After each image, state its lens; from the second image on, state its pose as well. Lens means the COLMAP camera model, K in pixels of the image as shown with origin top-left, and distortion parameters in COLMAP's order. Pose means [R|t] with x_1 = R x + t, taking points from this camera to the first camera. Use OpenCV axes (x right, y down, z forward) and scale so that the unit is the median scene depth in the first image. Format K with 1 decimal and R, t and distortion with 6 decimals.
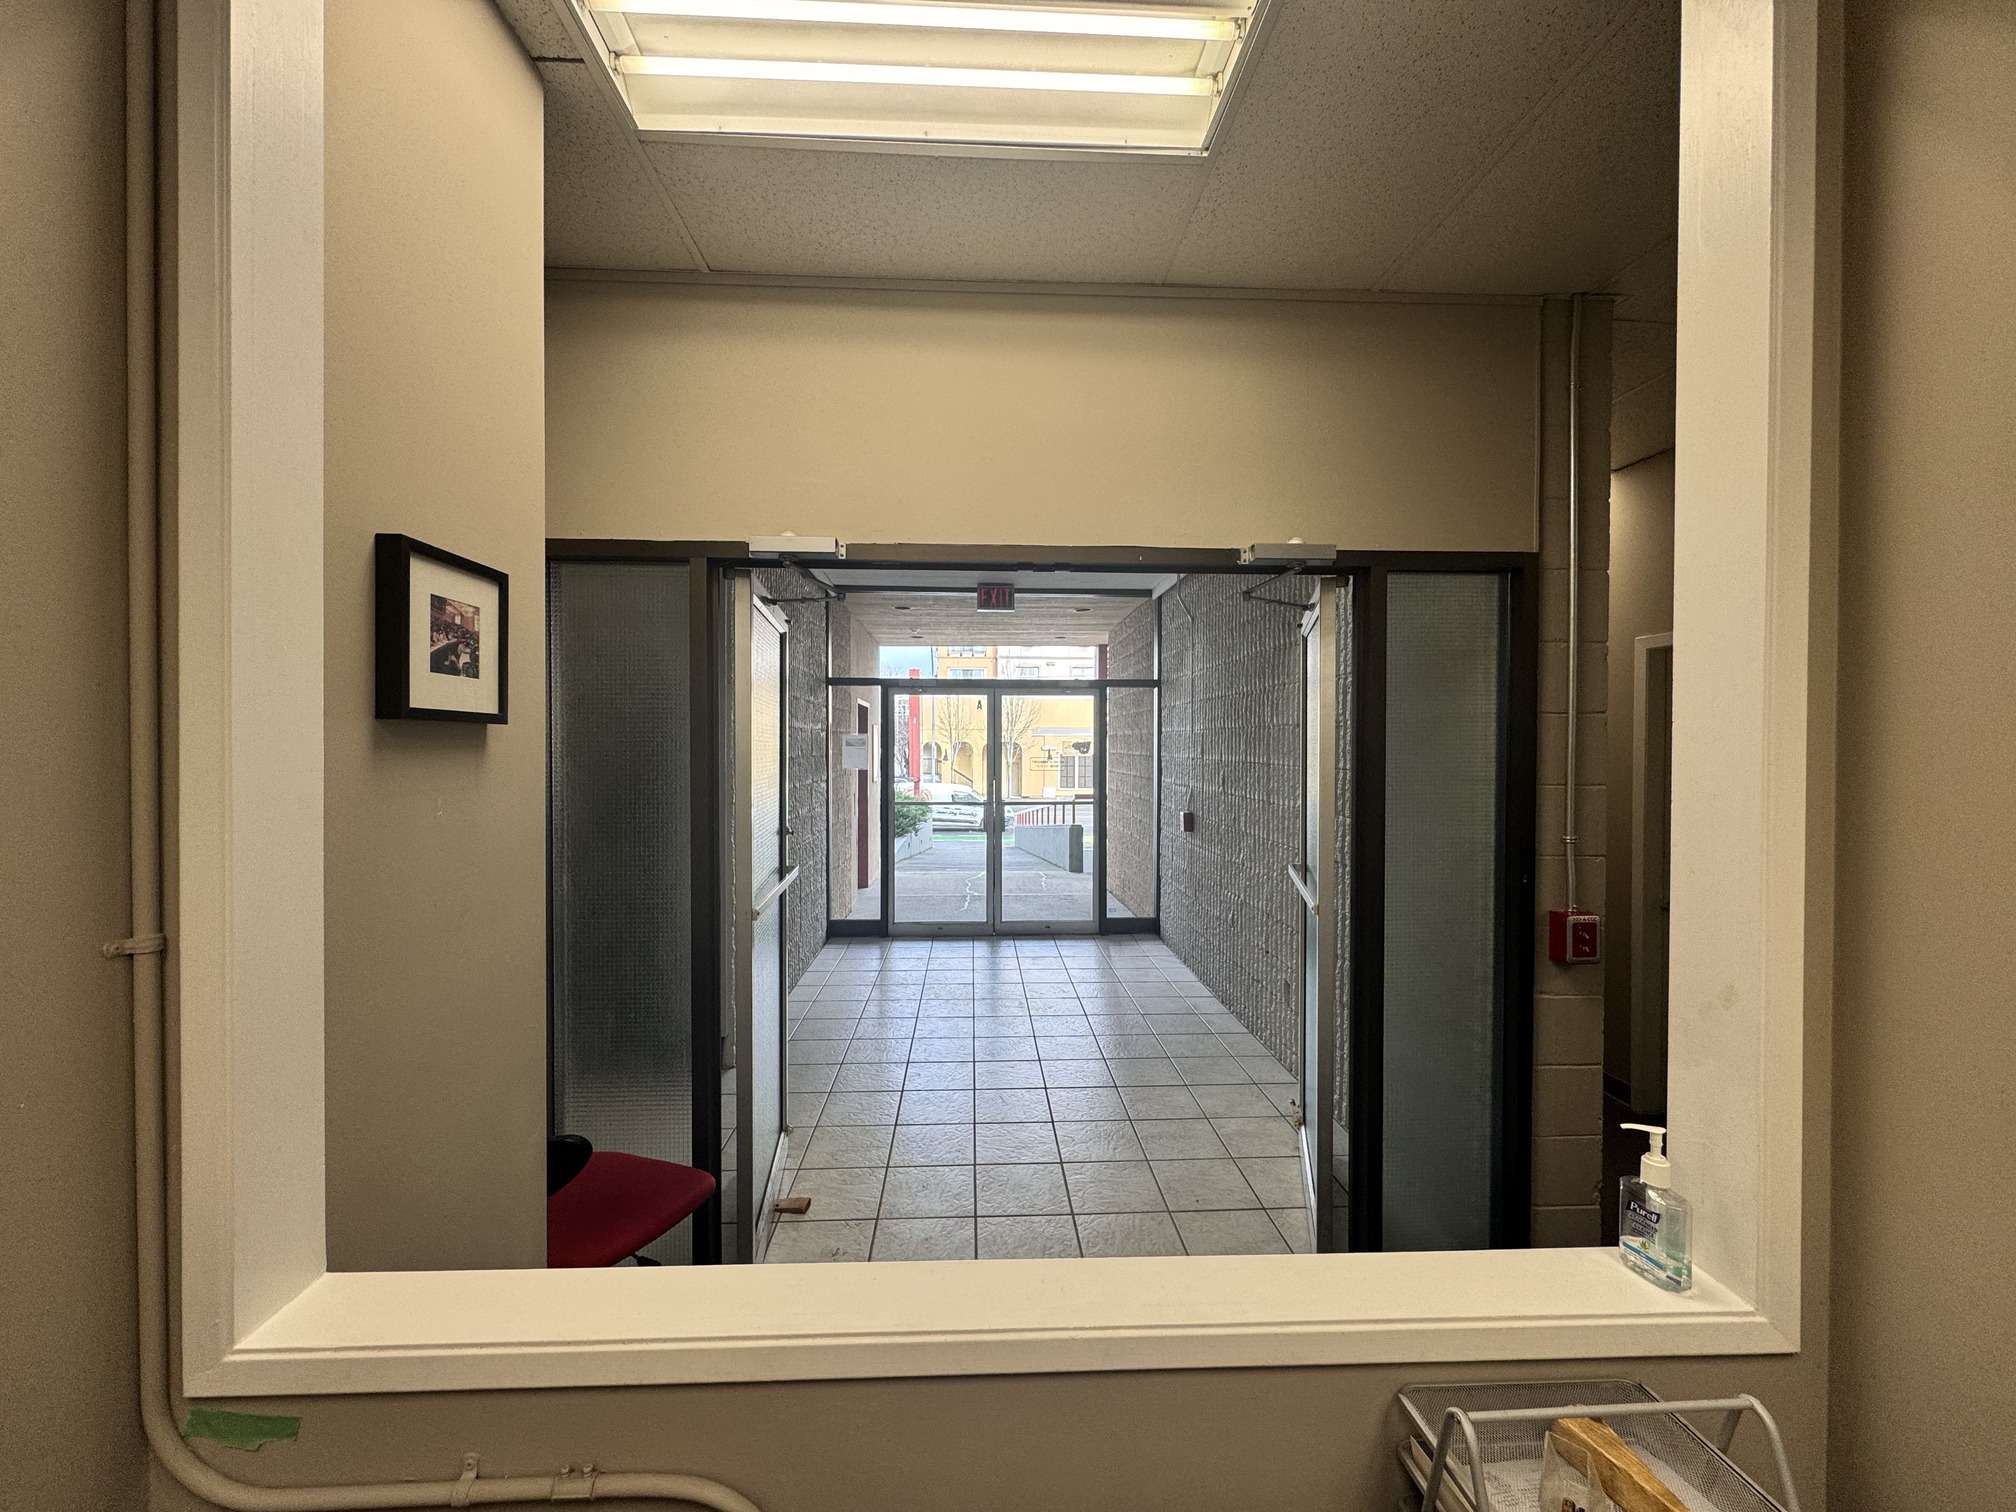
lens RADIAL K [[802.8, 0, 1008.6], [0, 802.8, 751.7], [0, 0, 1]] dist [-0.000512, 0.000069]
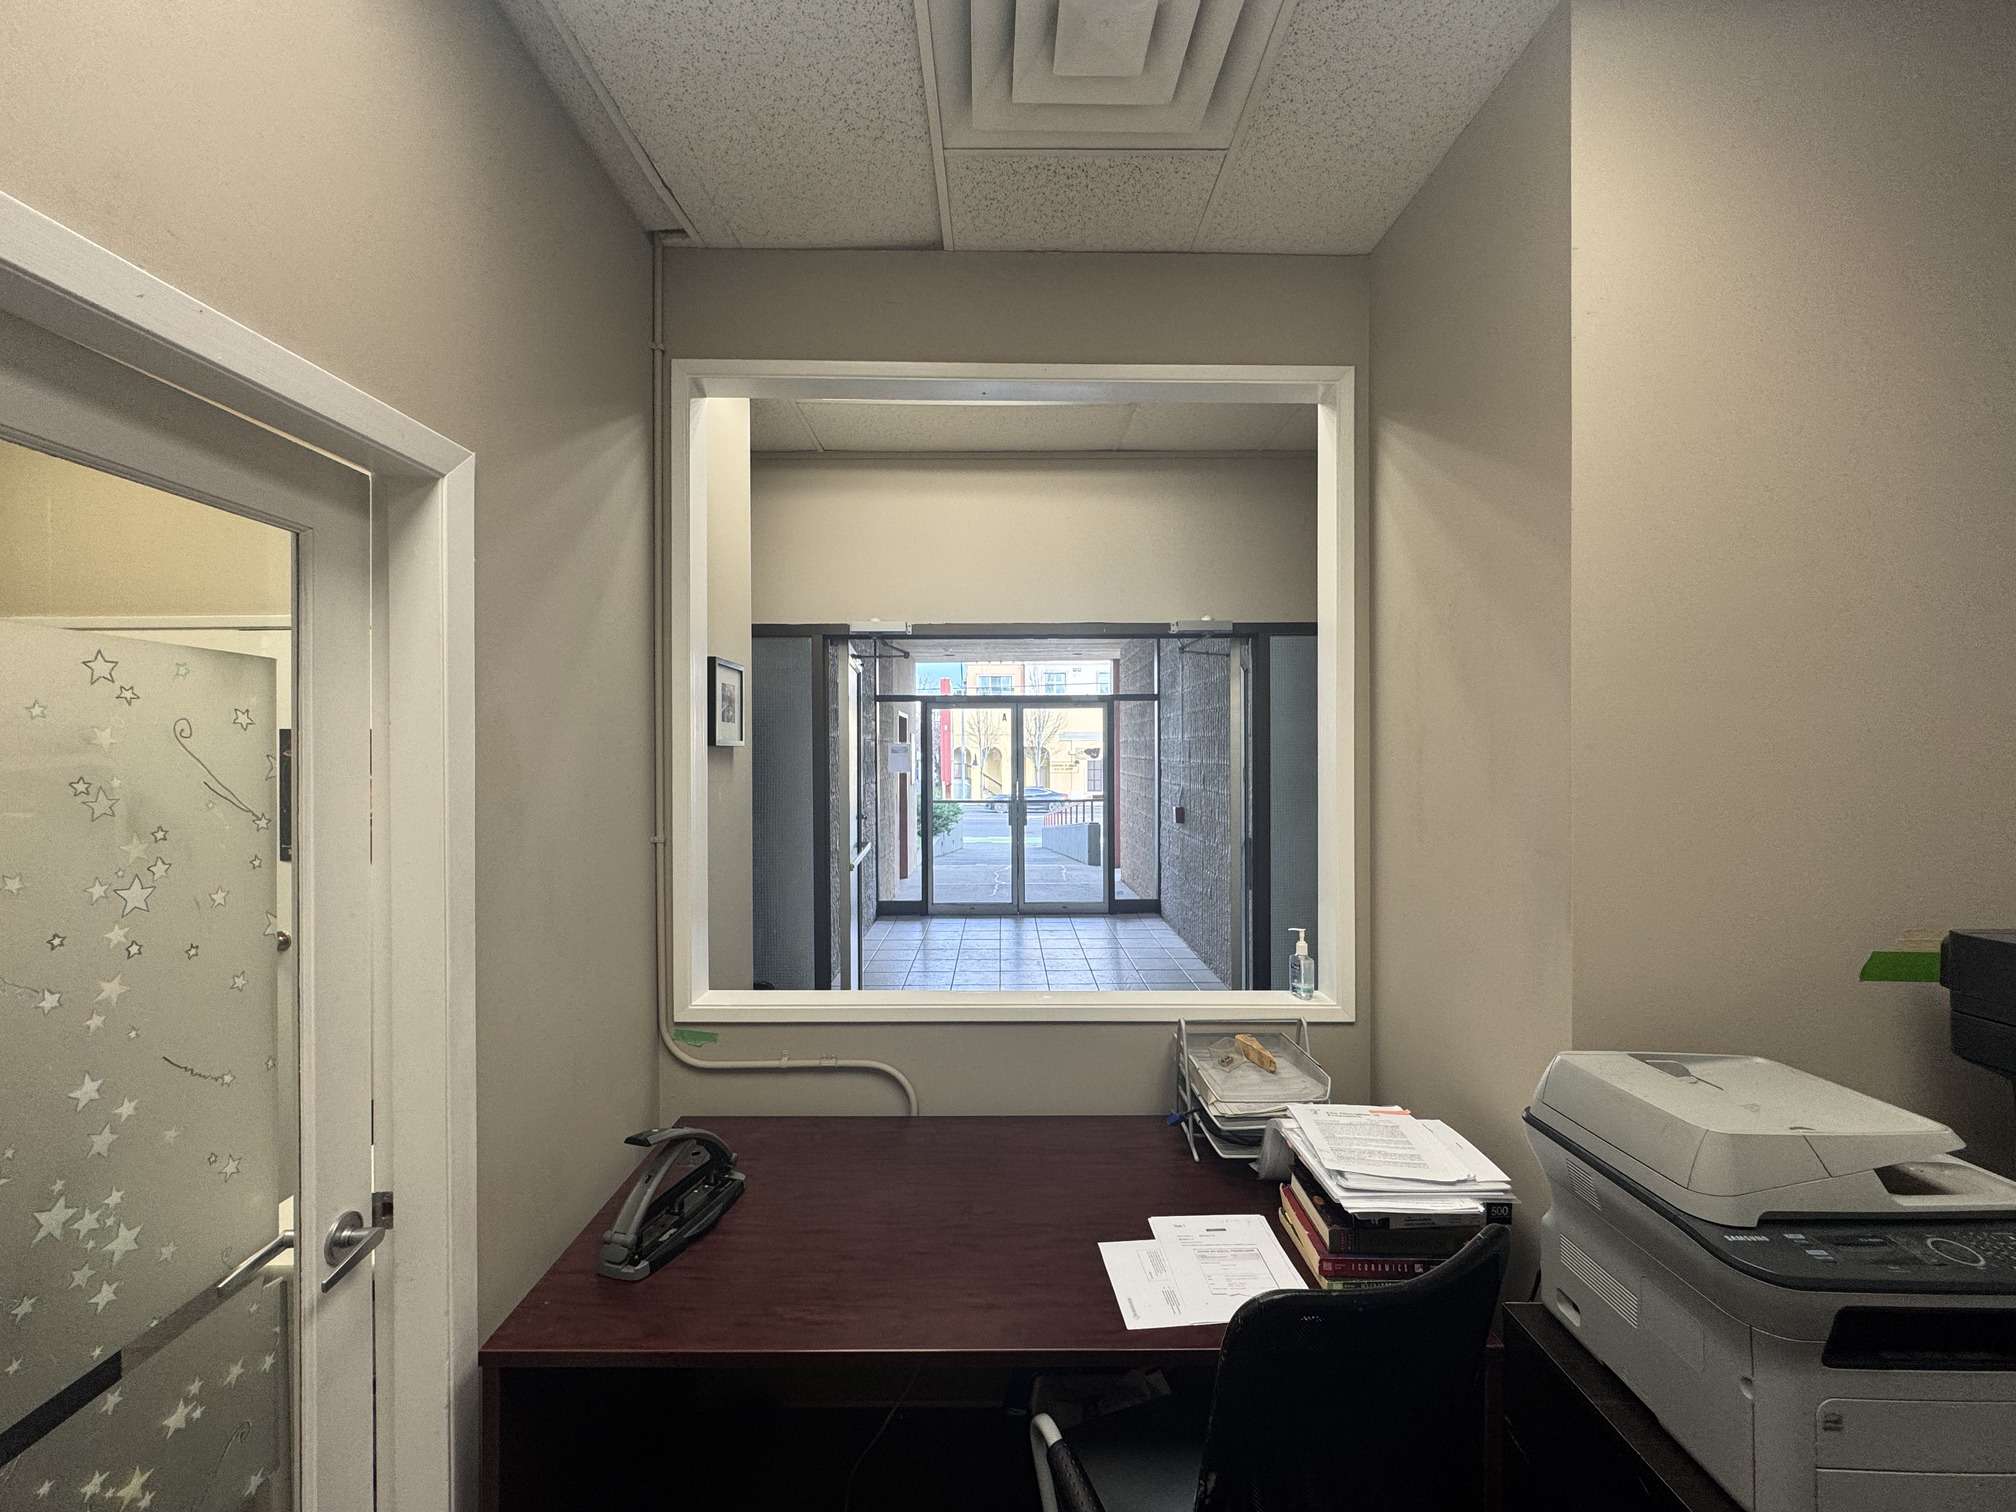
lens RADIAL K [[802.8, 0, 1008.6], [0, 802.8, 751.7], [0, 0, 1]] dist [-0.000512, 0.000069]
pose [[0.999316, -0.007136, -0.036298, 0.012418], [0.006936, 0.999960, -0.005624, -0.001405], [0.036337, 0.005368, 0.999325, -0.175002]]
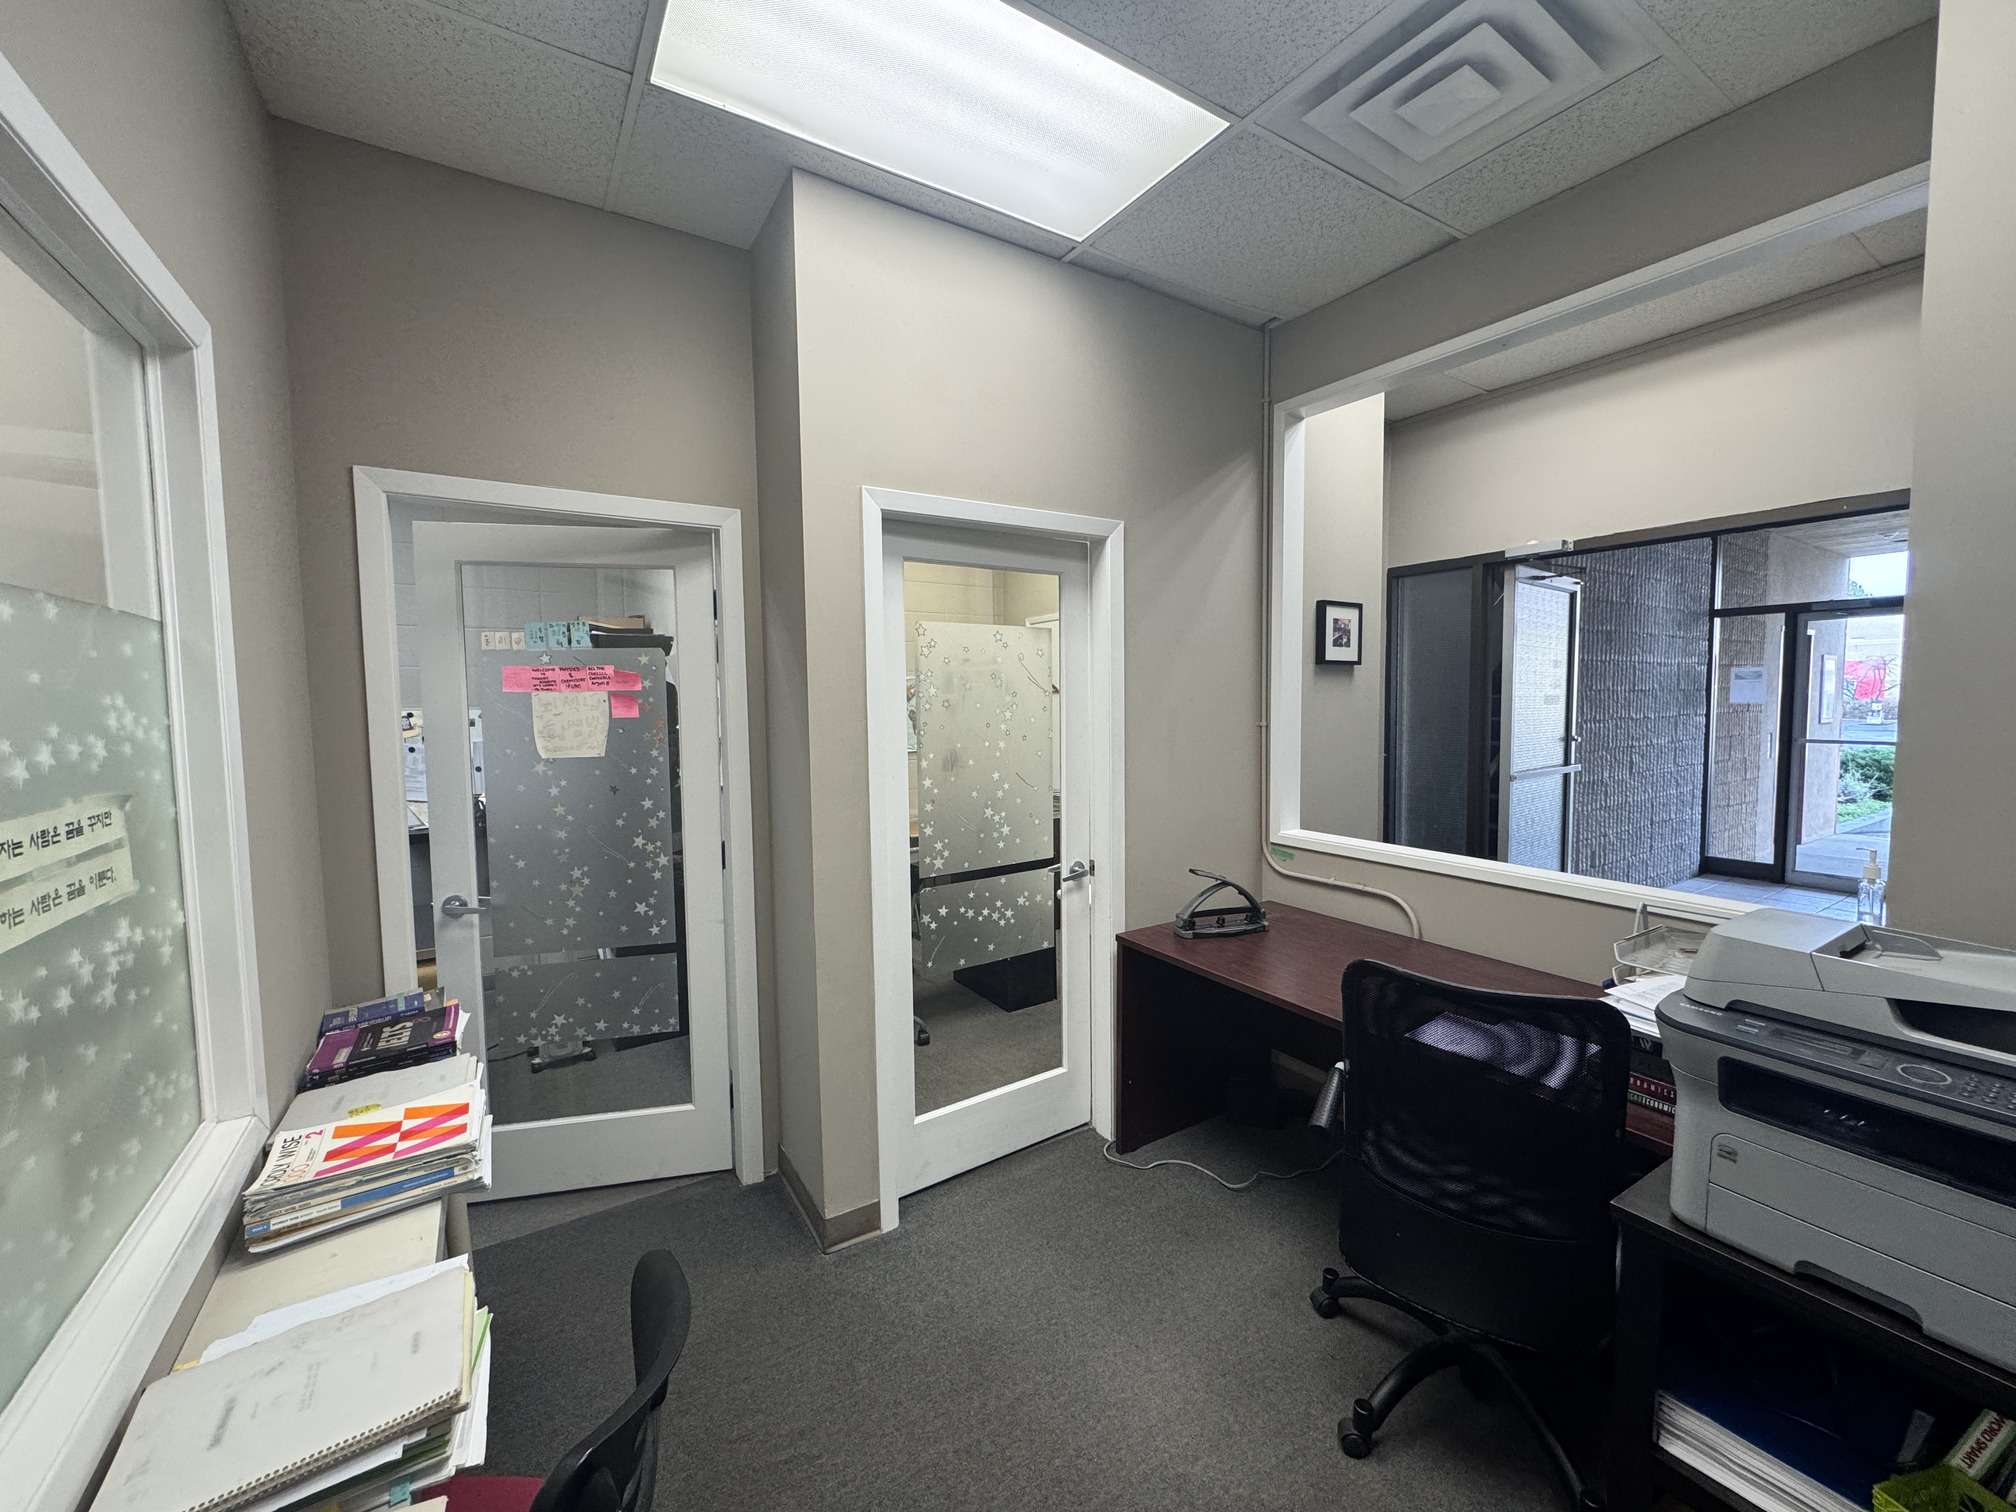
lens RADIAL K [[802.8, 0, 1008.6], [0, 802.8, 751.7], [0, 0, 1]] dist [-0.000512, 0.000069]
pose [[0.500389, 0.047600, -0.864491, 0.200776], [0.007940, 0.998193, 0.059558, 0.015684], [0.865764, -0.036666, 0.499107, -0.241844]]
